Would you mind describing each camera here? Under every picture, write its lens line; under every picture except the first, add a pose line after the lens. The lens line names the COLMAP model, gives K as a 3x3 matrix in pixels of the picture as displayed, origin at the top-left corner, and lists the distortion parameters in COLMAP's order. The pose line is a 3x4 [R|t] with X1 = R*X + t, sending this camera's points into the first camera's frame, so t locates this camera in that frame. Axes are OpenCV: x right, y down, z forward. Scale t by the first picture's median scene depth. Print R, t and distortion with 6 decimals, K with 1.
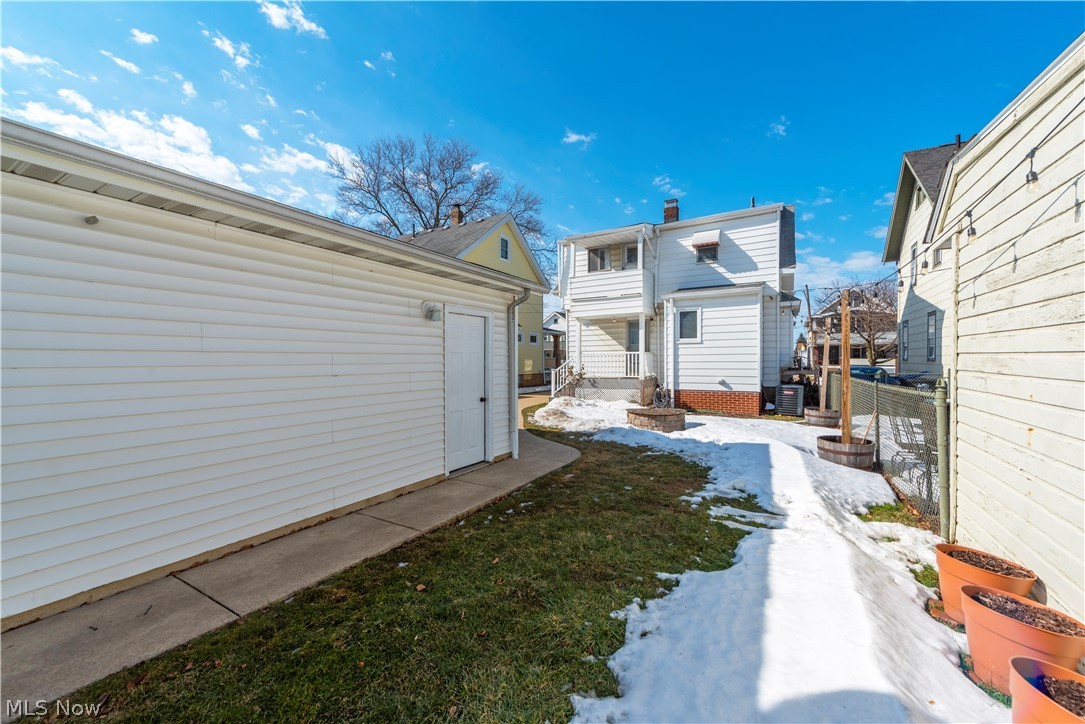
lens RADIAL K [[437.8, 0, 544.1], [0, 437.8, 358.5], [0, 0, 1]] dist [0.002269, 0.000143]
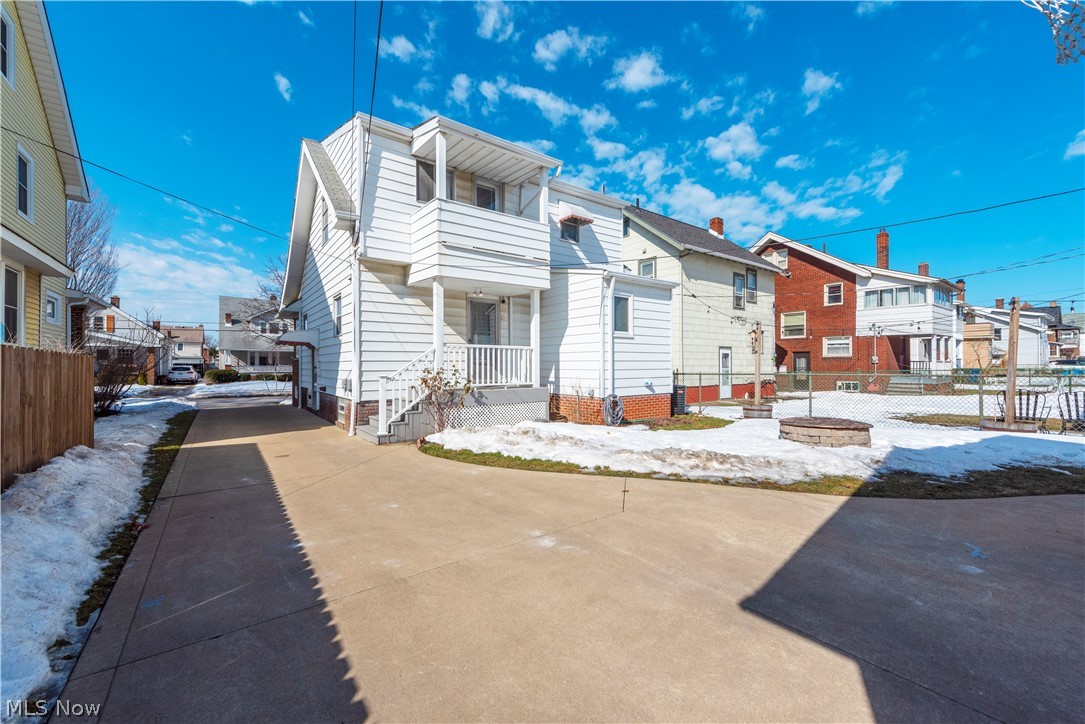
lens RADIAL K [[426.9, 0, 556.5], [0, 426.9, 363.7], [0, 0, 1]] dist [0.000337, 0.000003]
pose [[0.376760, 0.007329, 0.926282, -0.377630], [-0.000573, 0.999970, -0.007679, 0.016510], [-0.926311, 0.002362, 0.376753, 0.717858]]
